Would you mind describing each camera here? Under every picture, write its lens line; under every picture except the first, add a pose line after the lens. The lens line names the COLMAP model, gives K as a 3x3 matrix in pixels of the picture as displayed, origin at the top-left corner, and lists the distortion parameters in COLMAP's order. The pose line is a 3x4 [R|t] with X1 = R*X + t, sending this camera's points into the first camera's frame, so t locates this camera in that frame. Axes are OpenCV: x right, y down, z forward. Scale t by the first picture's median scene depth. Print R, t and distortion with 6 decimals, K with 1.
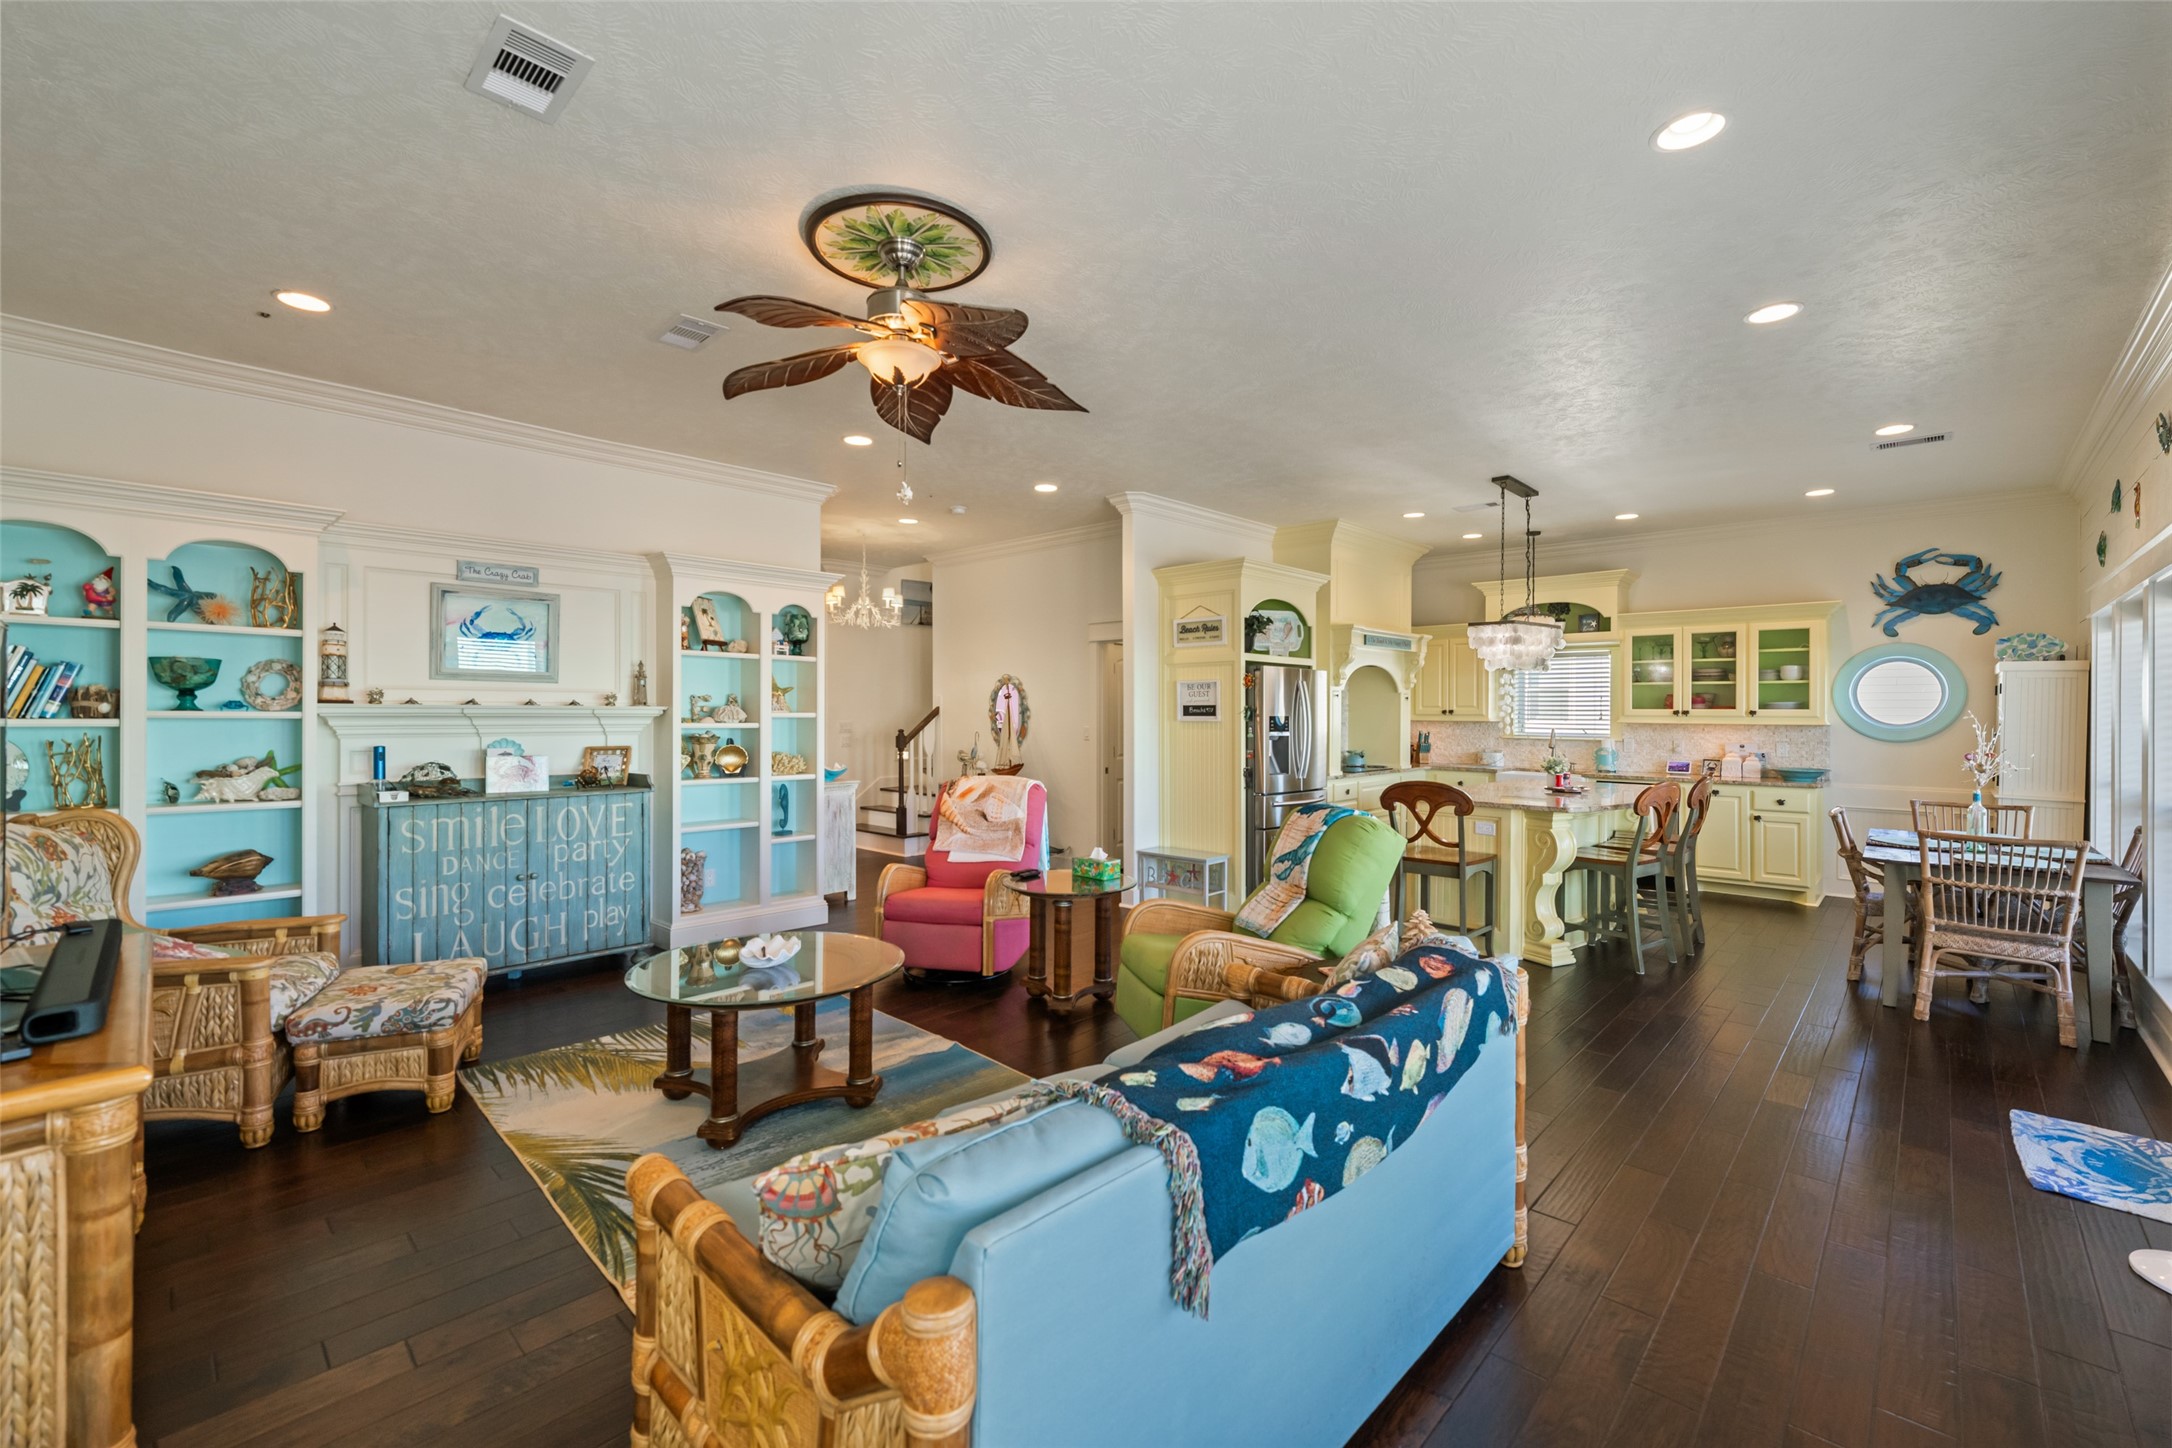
lens RADIAL K [[904.8, 0, 1074.1], [0, 904.8, 712.9], [0, 0, 1]] dist [-0.004202, 0.001676]
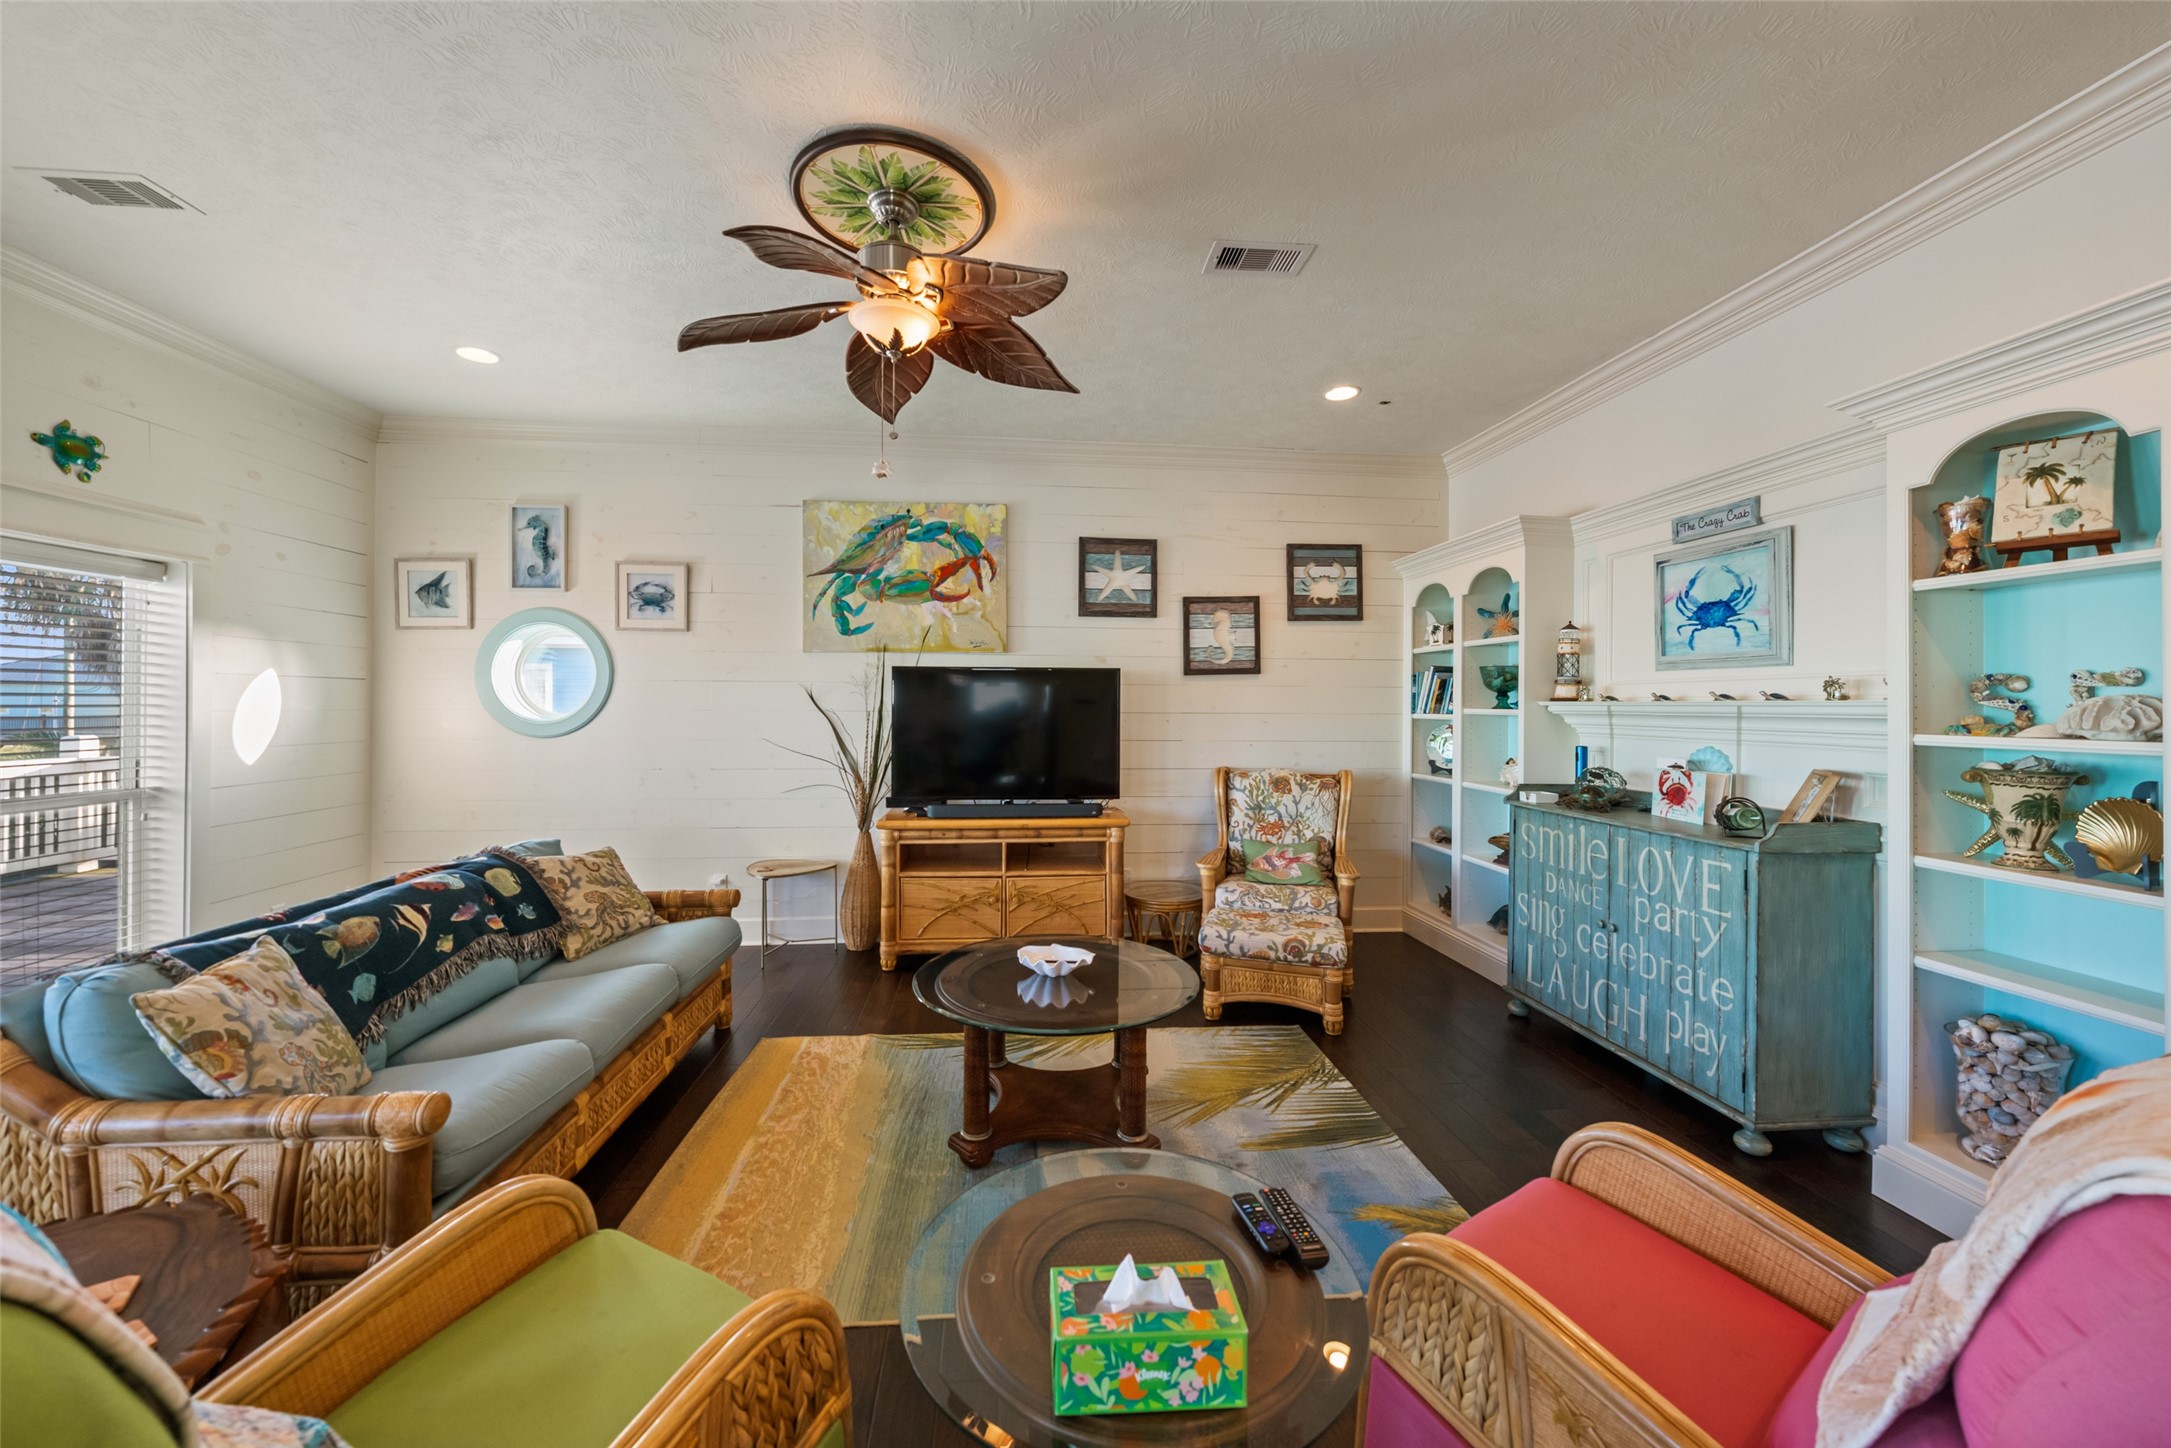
lens RADIAL K [[793.8, 0, 1077.0], [0, 793.8, 700.9], [0, 0, 1]] dist [-0.004293, -0.000036]
pose [[-0.649060, -0.012128, -0.760641, 0.141033], [-0.008007, 0.999926, -0.009110, 0.001008], [0.760695, 0.000178, -0.649109, 0.789606]]
